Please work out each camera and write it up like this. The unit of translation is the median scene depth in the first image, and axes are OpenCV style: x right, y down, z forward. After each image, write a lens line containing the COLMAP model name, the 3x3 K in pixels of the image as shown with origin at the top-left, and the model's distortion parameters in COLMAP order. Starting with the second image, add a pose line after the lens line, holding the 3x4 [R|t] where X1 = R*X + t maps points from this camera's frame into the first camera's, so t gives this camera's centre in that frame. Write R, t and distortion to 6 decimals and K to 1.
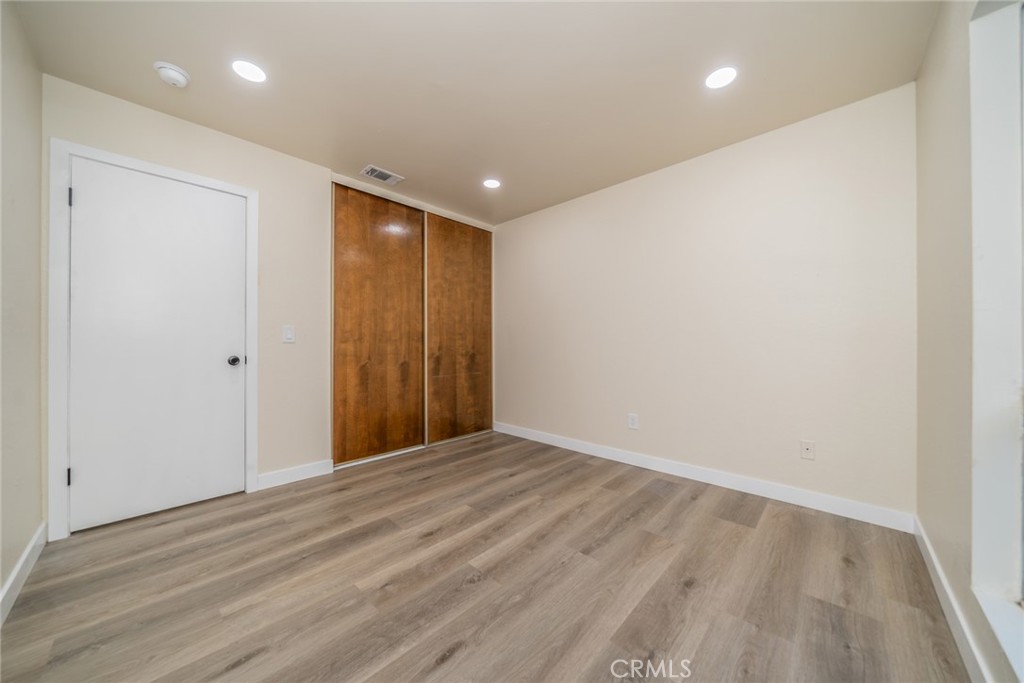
lens RADIAL K [[348.9, 0, 512.2], [0, 348.9, 342.4], [0, 0, 1]] dist [-0.006129, -0.000577]
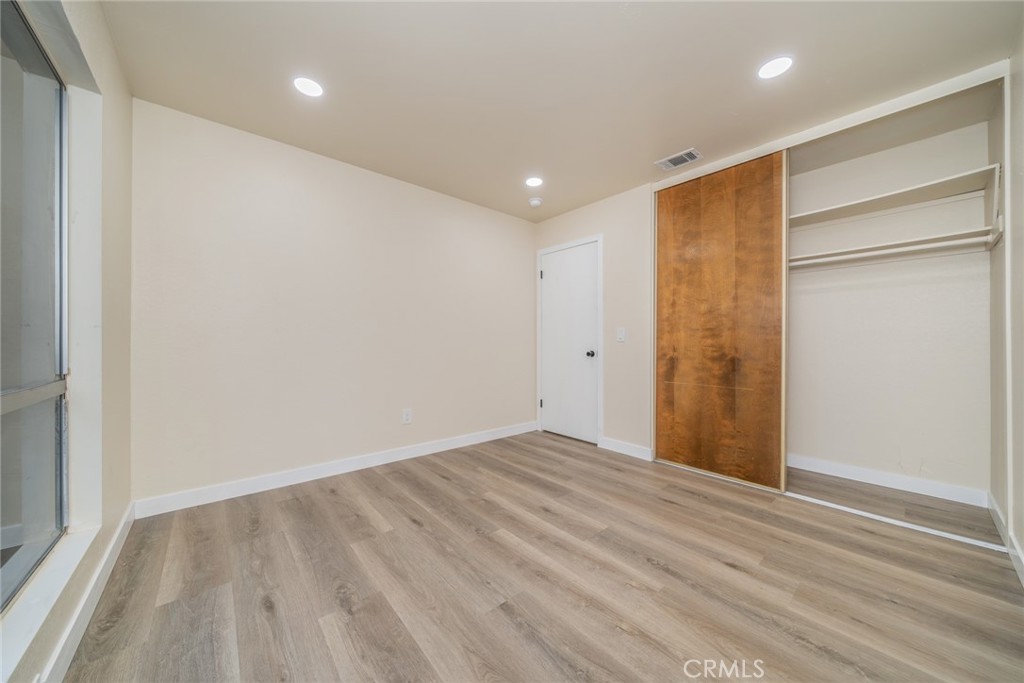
lens RADIAL K [[348.9, 0, 508.6], [0, 348.9, 340.9], [0, 0, 1]] dist [-0.006129, -0.000577]
pose [[-0.101616, -0.006113, -0.994805, 0.784834], [-0.002160, 0.999980, -0.005924, 0.006334], [0.994821, 0.001547, -0.101627, 0.858551]]
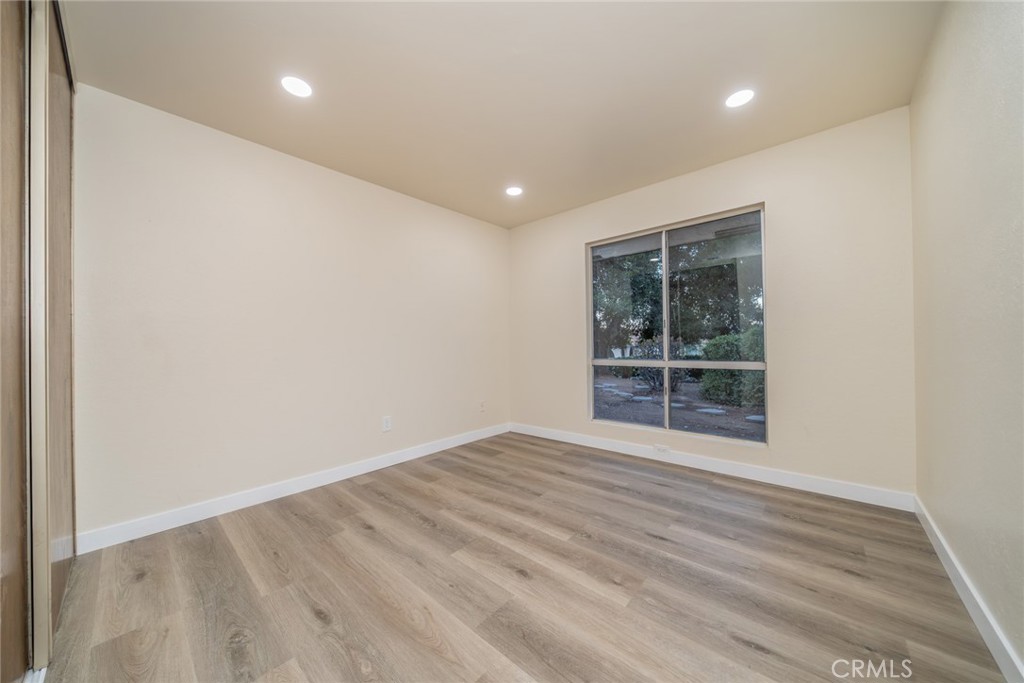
lens RADIAL K [[348.9, 0, 510.6], [0, 348.9, 344.4], [0, 0, 1]] dist [-0.006129, -0.000577]
pose [[-0.031355, 0.005059, 0.999496, -0.932591], [0.014018, 0.999891, -0.004622, 0.005617], [-0.999410, 0.013866, -0.031422, 0.906465]]
